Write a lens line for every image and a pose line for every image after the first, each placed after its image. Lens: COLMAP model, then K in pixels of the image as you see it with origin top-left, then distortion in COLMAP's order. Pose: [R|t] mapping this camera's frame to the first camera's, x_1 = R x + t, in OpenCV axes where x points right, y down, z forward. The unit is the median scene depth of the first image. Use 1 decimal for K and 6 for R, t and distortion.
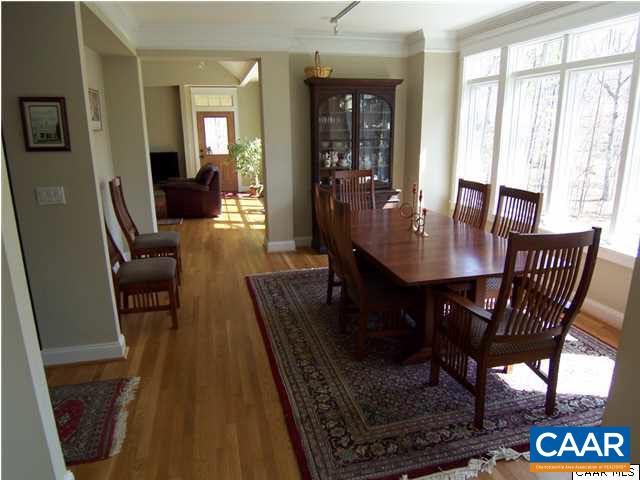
lens RADIAL K [[434.2, 0, 320.0], [0, 434.2, 240.0], [0, 0, 1]] dist [-0.028075, -0.001924]
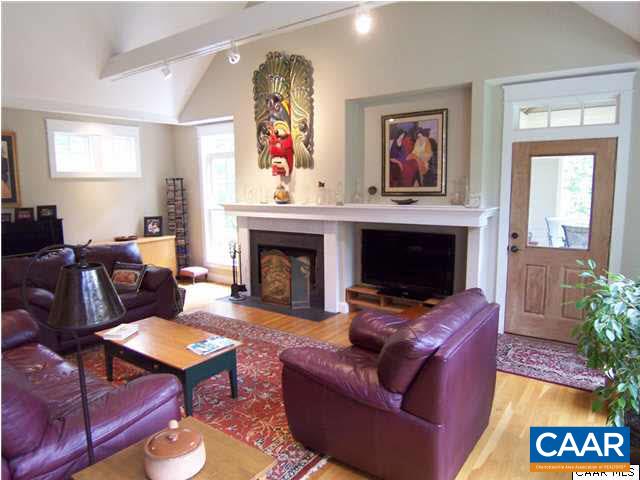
lens RADIAL K [[434.2, 0, 320.0], [0, 434.2, 240.0], [0, 0, 1]] dist [-0.028075, -0.001924]
pose [[0.634973, 0.101033, -0.765900, -0.075947], [-0.192035, 0.980935, -0.029808, -0.155517], [0.748286, 0.166007, 0.642269, 0.603236]]
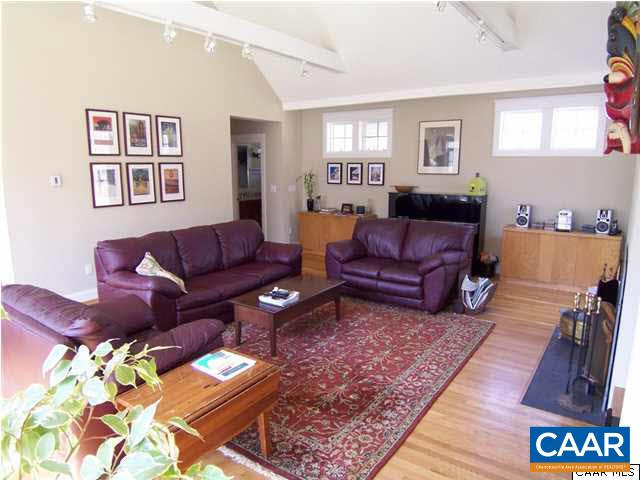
lens RADIAL K [[434.2, 0, 320.0], [0, 434.2, 240.0], [0, 0, 1]] dist [-0.028075, -0.001924]
pose [[-0.761441, 0.122477, -0.636558, -0.219771], [-0.160613, 0.915724, 0.368312, -0.322777], [0.628021, 0.382687, -0.677599, 1.214958]]
